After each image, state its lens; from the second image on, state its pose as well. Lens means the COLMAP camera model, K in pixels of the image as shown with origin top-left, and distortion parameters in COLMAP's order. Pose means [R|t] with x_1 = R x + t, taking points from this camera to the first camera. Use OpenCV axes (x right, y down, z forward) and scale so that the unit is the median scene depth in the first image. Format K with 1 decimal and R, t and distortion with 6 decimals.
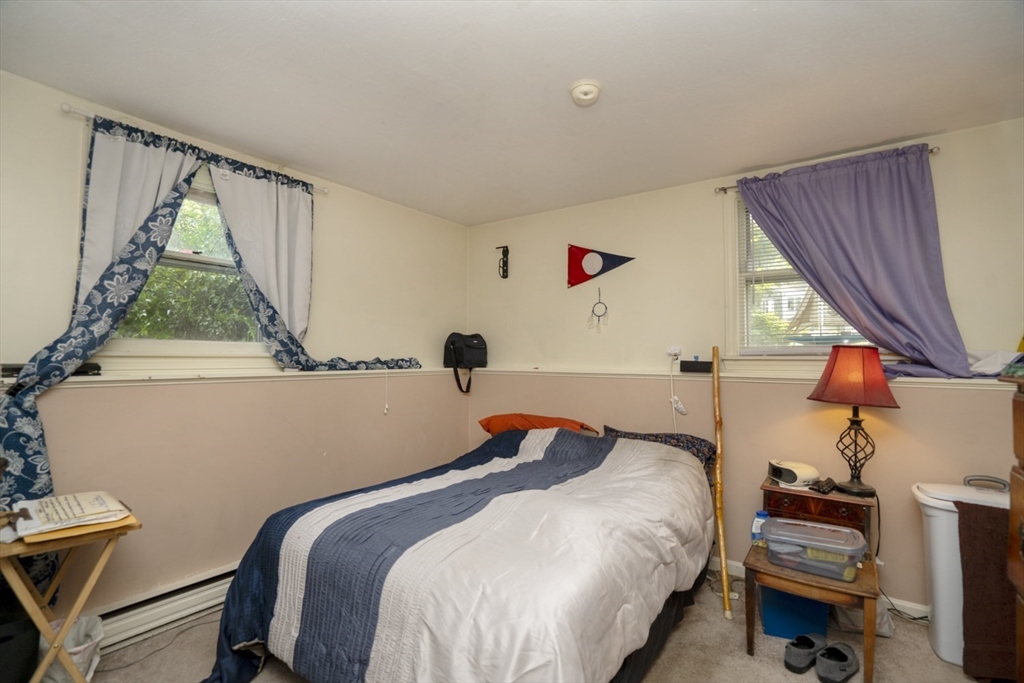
lens RADIAL K [[483.6, 0, 512.0], [0, 483.6, 341.5], [0, 0, 1]] dist [-0.001167, -0.000203]
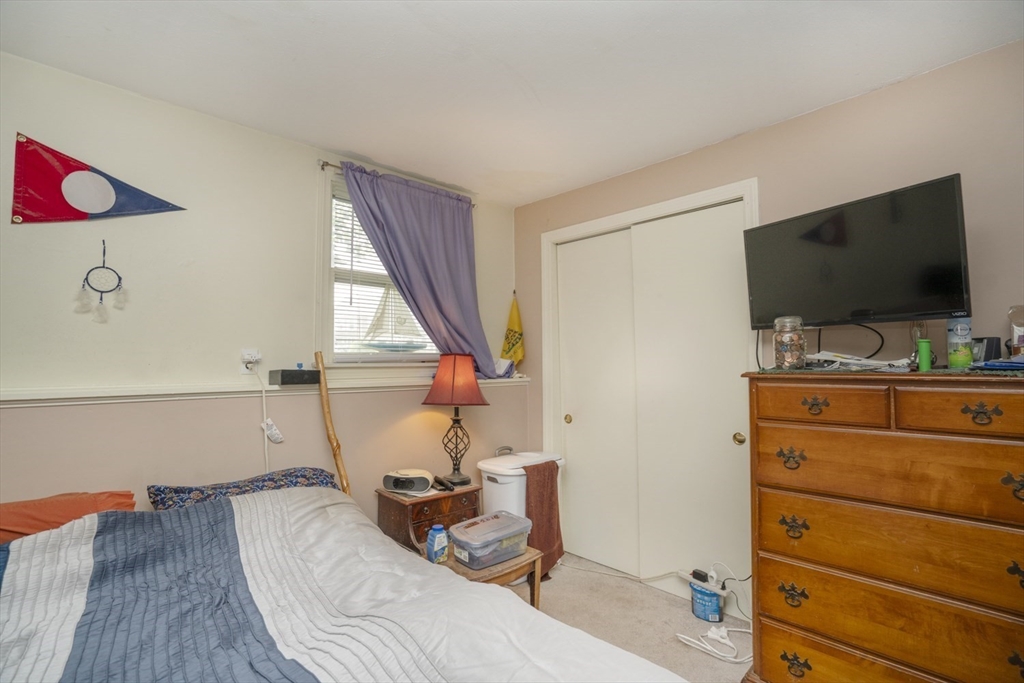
lens RADIAL K [[483.6, 0, 512.0], [0, 483.6, 341.5], [0, 0, 1]] dist [-0.001167, -0.000203]
pose [[0.200121, 0.037826, 0.979041, -0.319910], [-0.028314, 0.999060, -0.032812, 0.010855], [-0.979362, -0.021155, 0.201004, 0.528176]]
